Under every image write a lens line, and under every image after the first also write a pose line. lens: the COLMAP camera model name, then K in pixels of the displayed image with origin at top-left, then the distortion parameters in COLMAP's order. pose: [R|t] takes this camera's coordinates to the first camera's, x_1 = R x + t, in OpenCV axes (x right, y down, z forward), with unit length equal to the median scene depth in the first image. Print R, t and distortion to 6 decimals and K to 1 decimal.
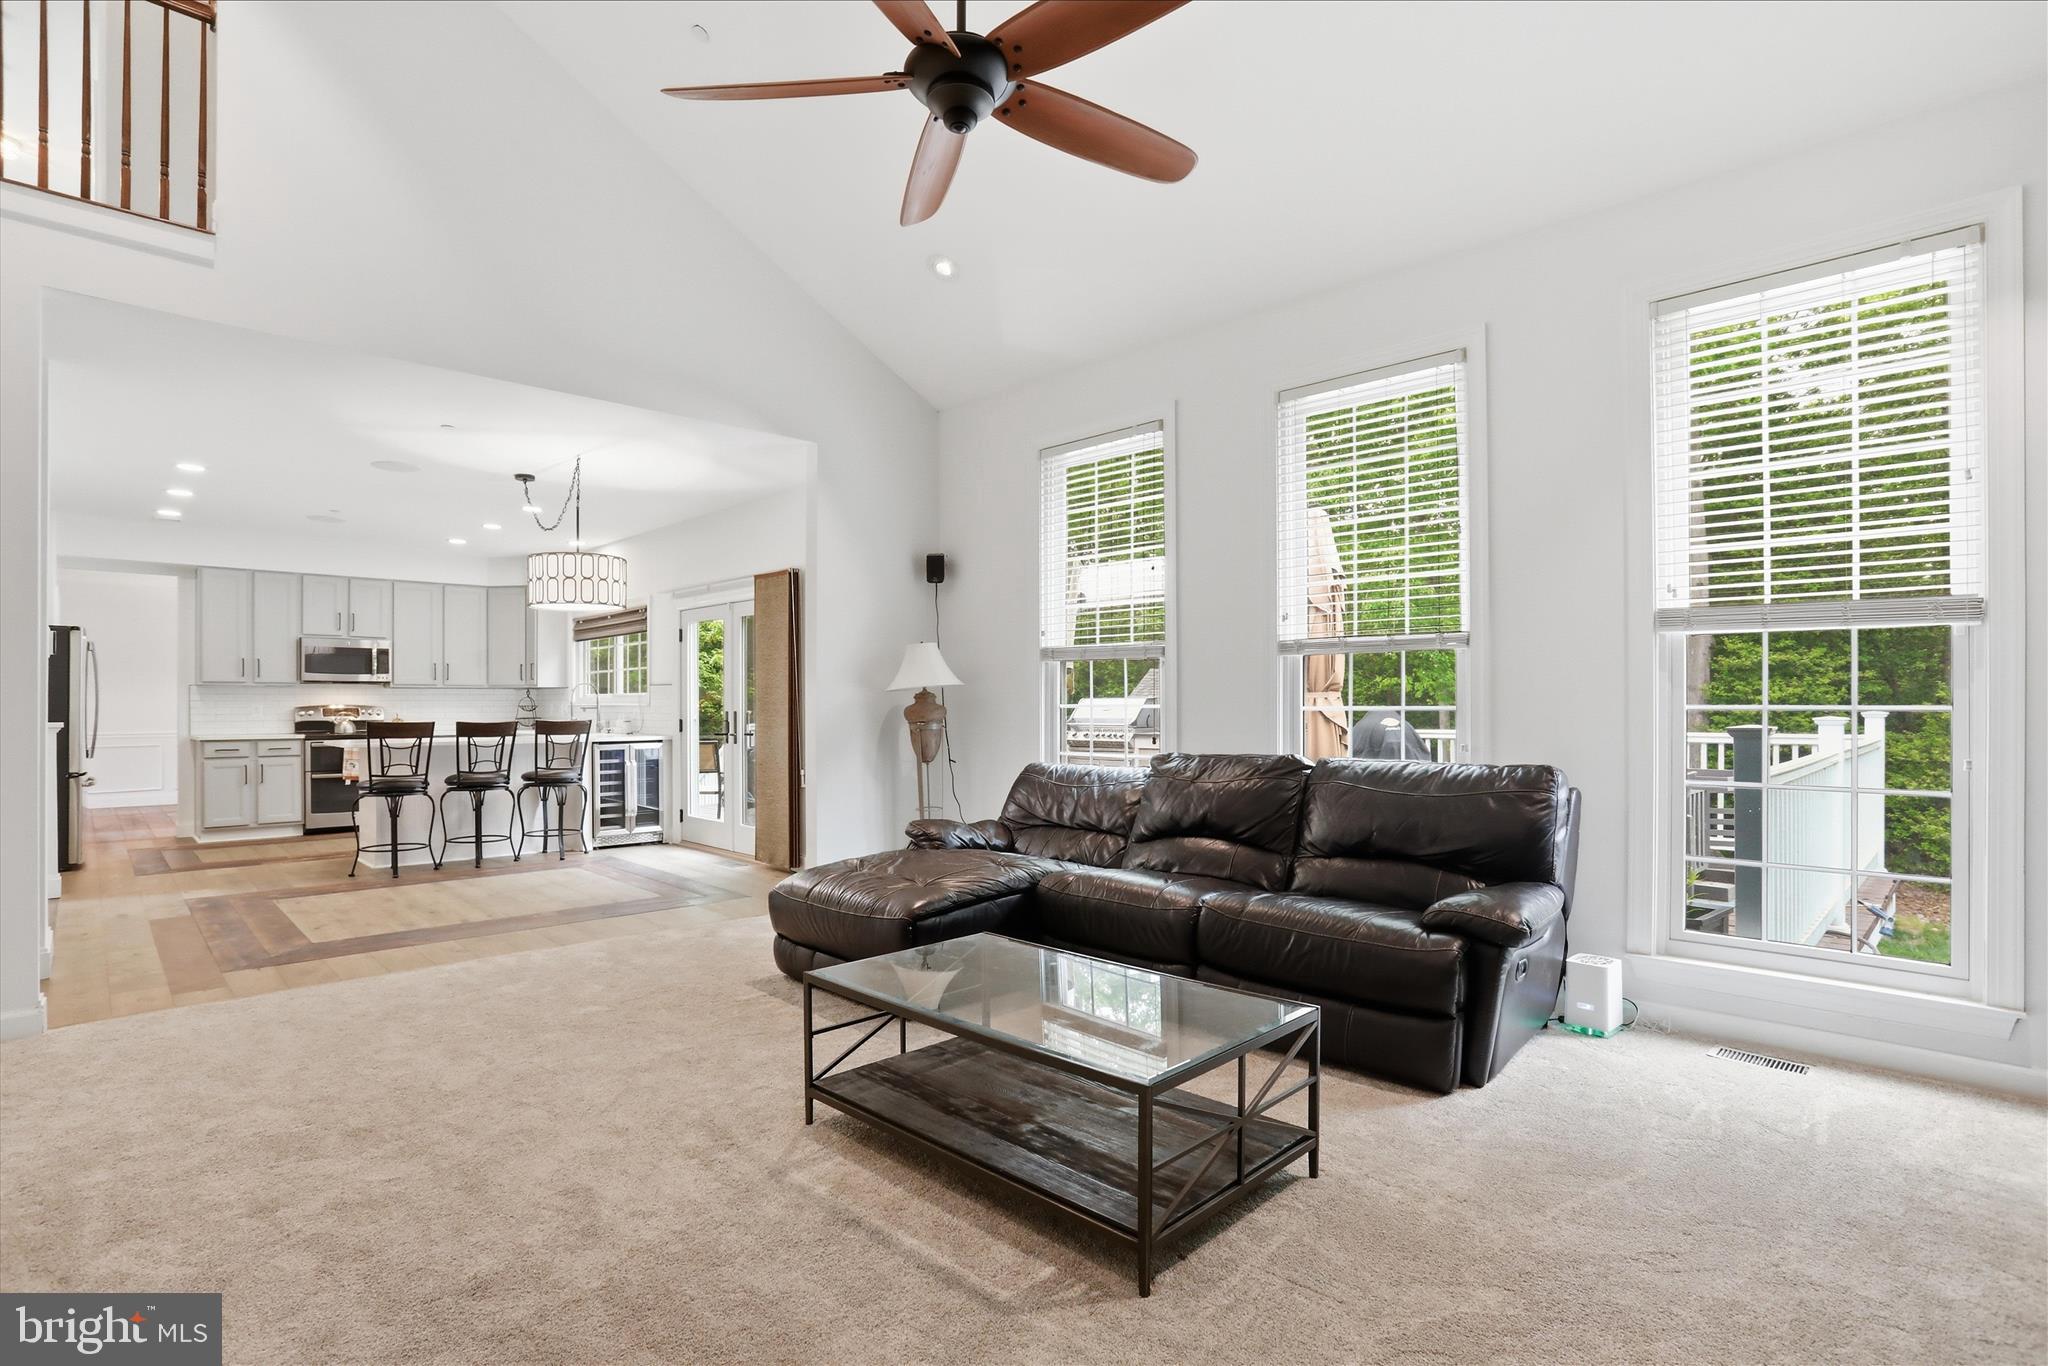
lens RADIAL K [[1006.1, 0, 1024.8], [0, 1006.1, 692.1], [0, 0, 1]] dist [-0.034048, 0.000583]
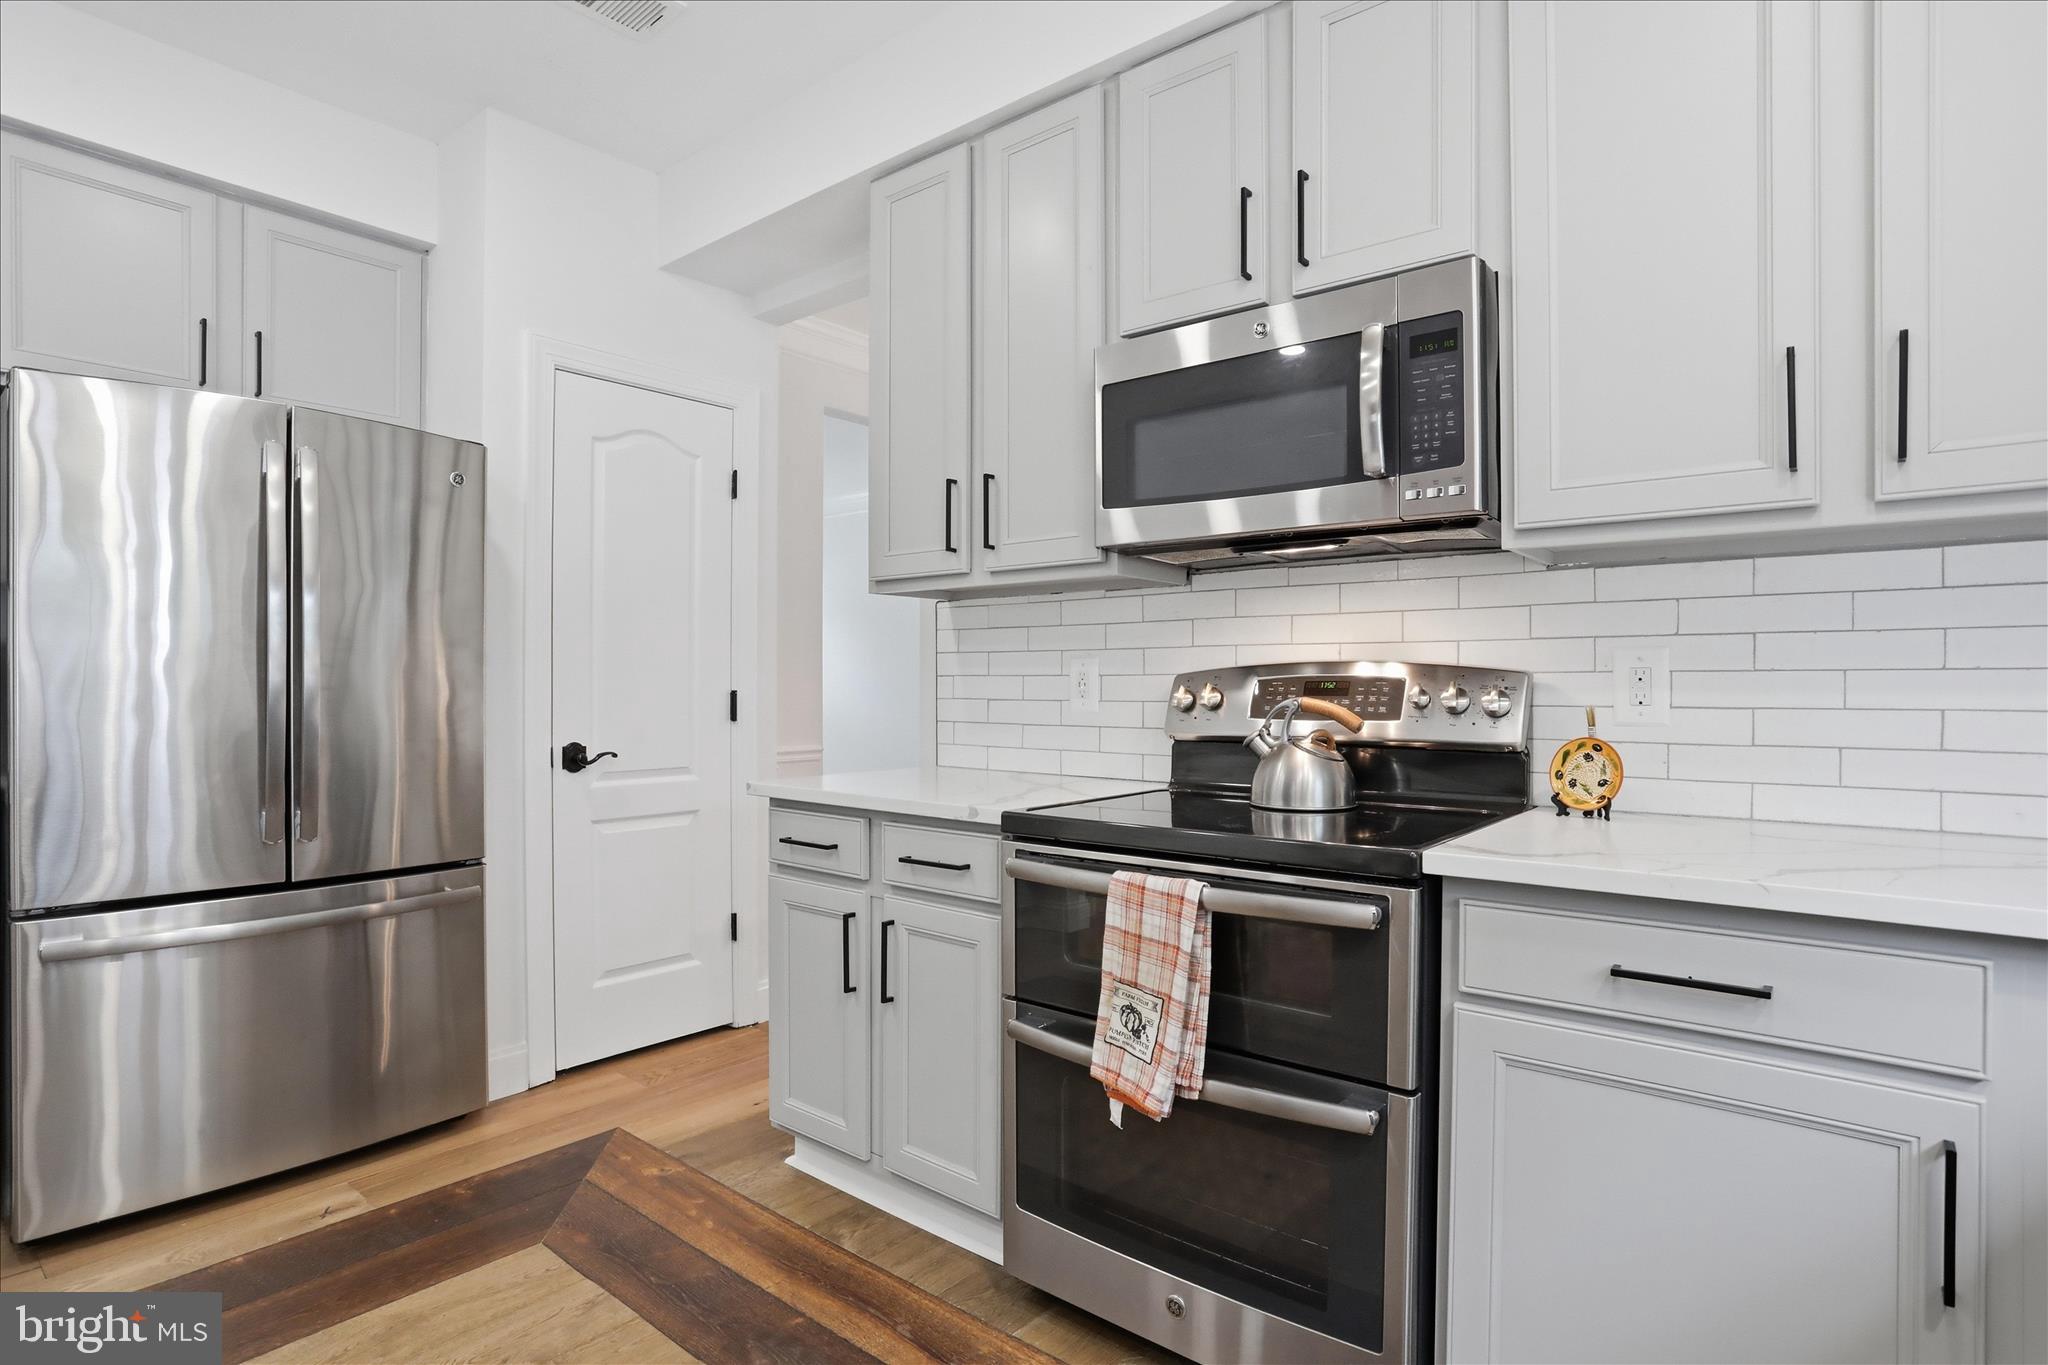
lens RADIAL K [[1093.3, 0, 977.6], [0, 1093.3, 678.9], [0, 0, 1]] dist [-0.038021, 0.001224]
pose [[0.104974, 0.001908, -0.994473, -0.557598], [0.009839, 0.999947, 0.002957, 0.017891], [0.994426, -0.010095, 0.104949, 1.063447]]
